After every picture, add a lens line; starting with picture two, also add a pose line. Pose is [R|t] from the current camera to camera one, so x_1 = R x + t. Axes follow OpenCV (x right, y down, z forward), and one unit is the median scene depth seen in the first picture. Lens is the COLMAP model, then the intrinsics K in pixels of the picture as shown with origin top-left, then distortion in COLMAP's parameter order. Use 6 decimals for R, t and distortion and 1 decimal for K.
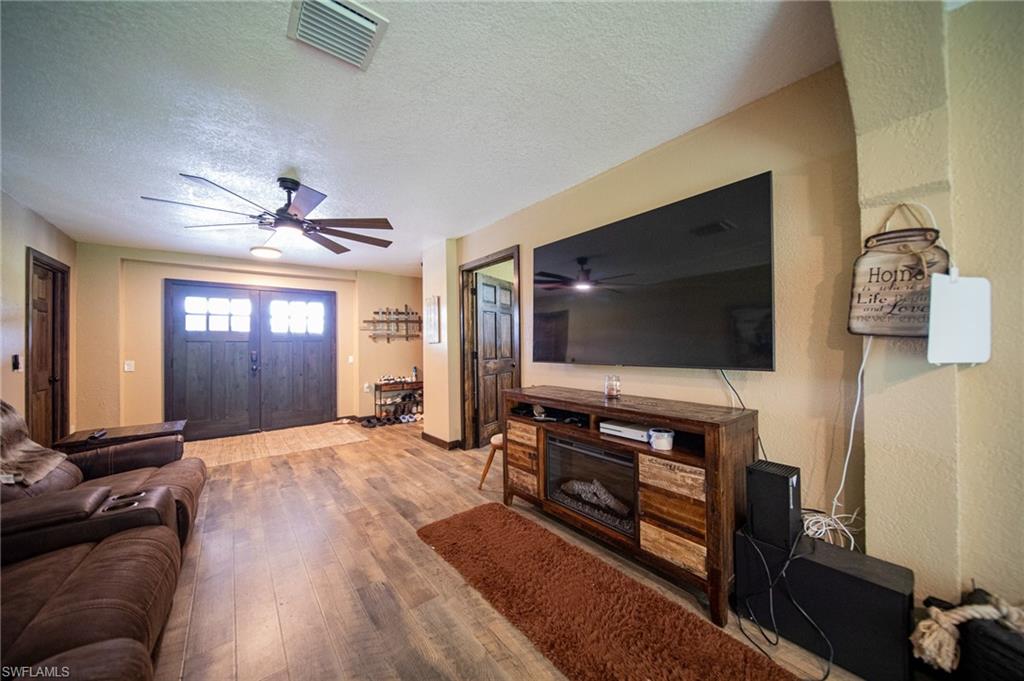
lens RADIAL K [[358.1, 0, 513.5], [0, 358.1, 343.5], [0, 0, 1]] dist [-0.006834, 0.000154]
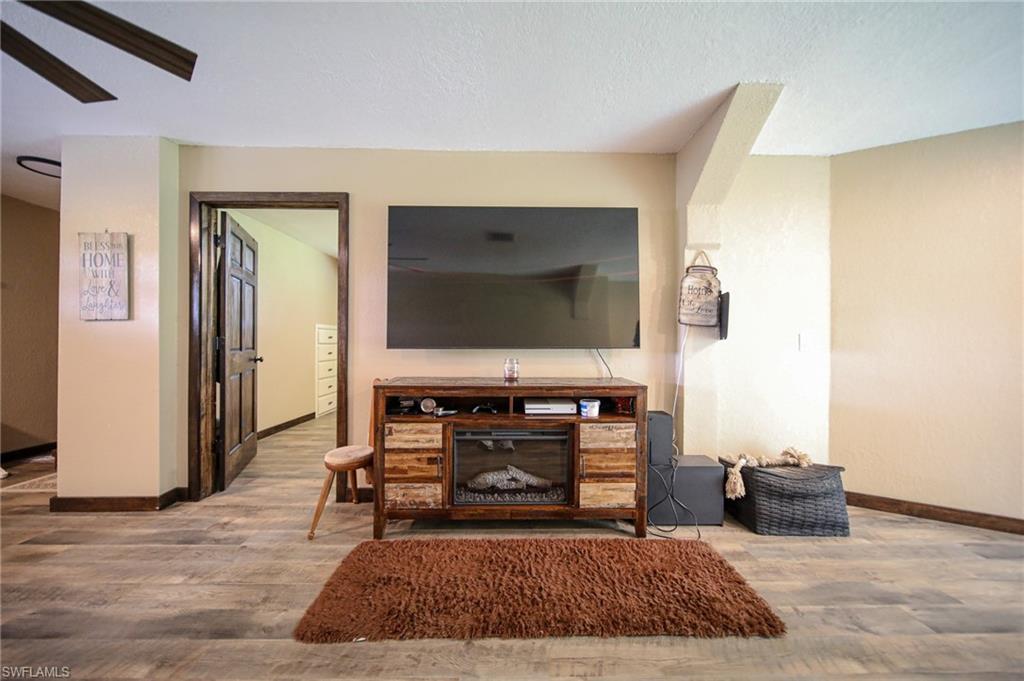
lens RADIAL K [[358.1, 0, 512.7], [0, 358.1, 342.5], [0, 0, 1]] dist [-0.006834, 0.000154]
pose [[0.606449, 0.013154, 0.795014, -0.528086], [-0.013577, 0.999889, -0.006187, 0.051815], [-0.795007, -0.007042, 0.606560, 0.390874]]
